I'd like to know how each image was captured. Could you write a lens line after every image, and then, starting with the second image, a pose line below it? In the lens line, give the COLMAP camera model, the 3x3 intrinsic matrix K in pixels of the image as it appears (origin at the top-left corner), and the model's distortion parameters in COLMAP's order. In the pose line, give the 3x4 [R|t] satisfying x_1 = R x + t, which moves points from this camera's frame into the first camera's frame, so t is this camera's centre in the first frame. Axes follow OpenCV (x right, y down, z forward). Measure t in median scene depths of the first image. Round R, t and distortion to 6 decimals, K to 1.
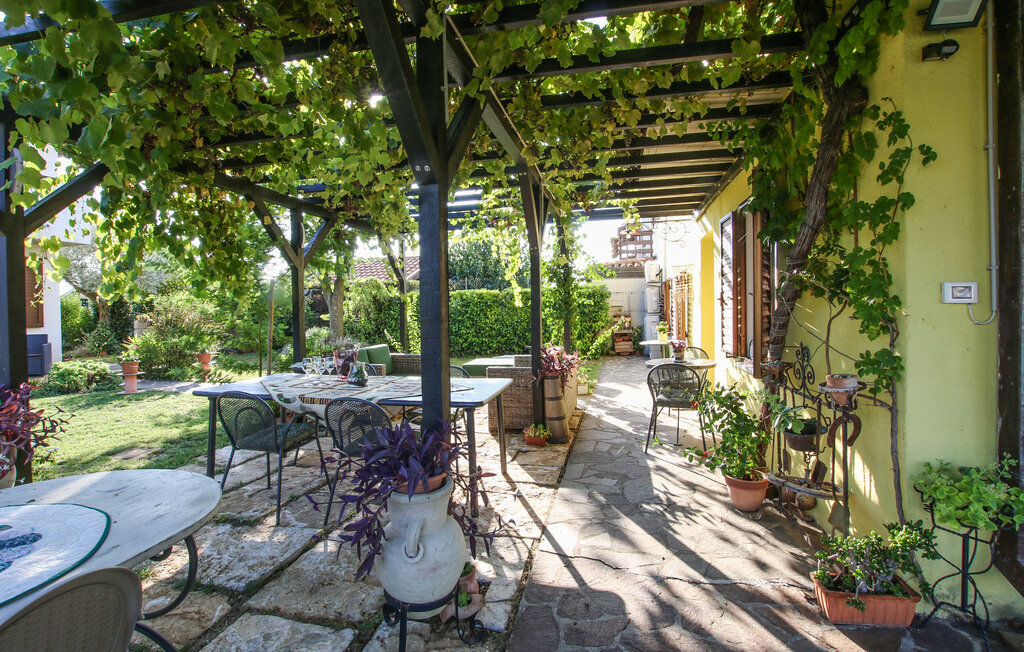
lens RADIAL K [[483.0, 0, 512.0], [0, 483.0, 326.0], [0, 0, 1]] dist [-0.001667, -0.000229]
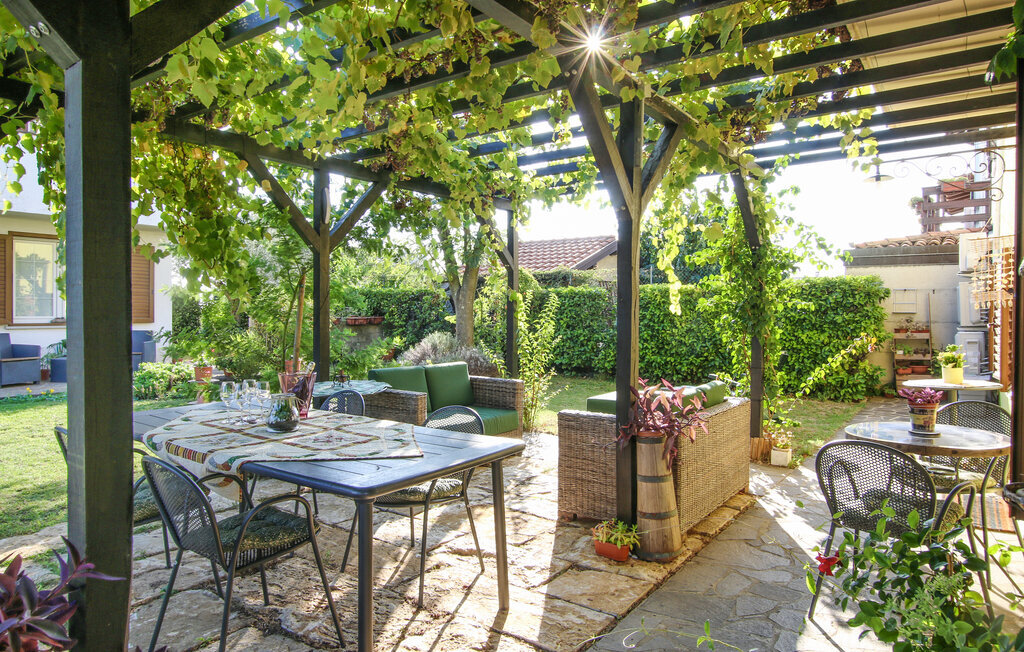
lens RADIAL K [[646.7, 0, 512.0], [0, 646.7, 326.0], [0, 0, 1]] dist [0.015722, 0.000163]
pose [[0.922195, 0.029533, -0.385596, 0.155008], [-0.033691, 0.999424, -0.004028, -0.011868], [0.385255, 0.016706, 0.922659, 0.172306]]
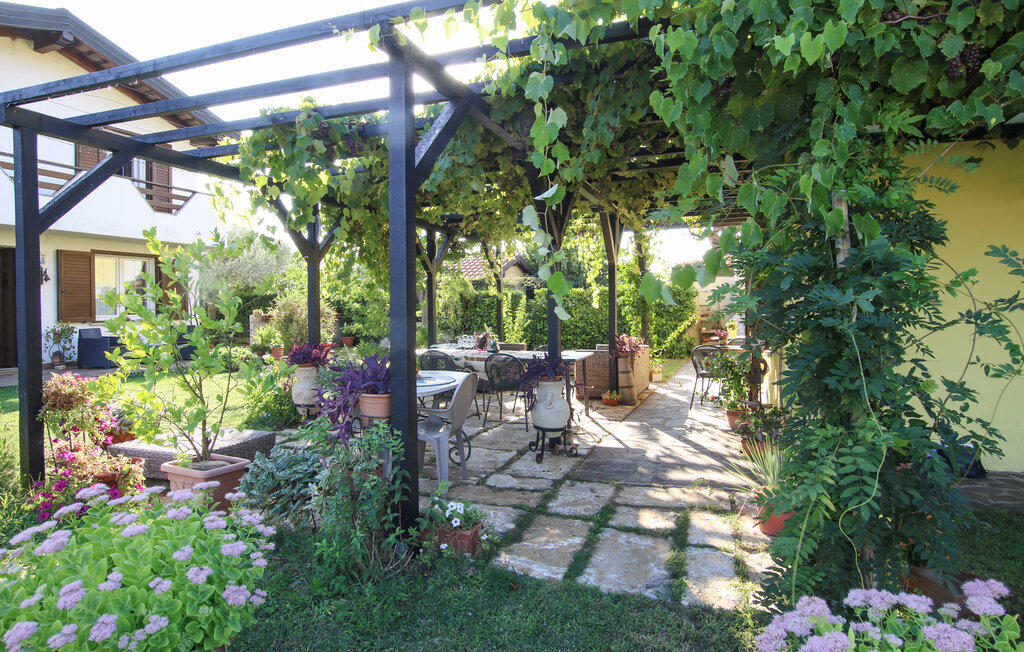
lens RADIAL K [[618.1, 0, 512.0], [0, 618.1, 326.0], [0, 0, 1]] dist [-0.001405, 0.000005]
pose [[0.990187, 0.012795, -0.139160, 0.009286], [-0.013806, 0.999885, -0.006304, 0.025335], [0.139064, 0.008164, 0.990250, -0.529684]]
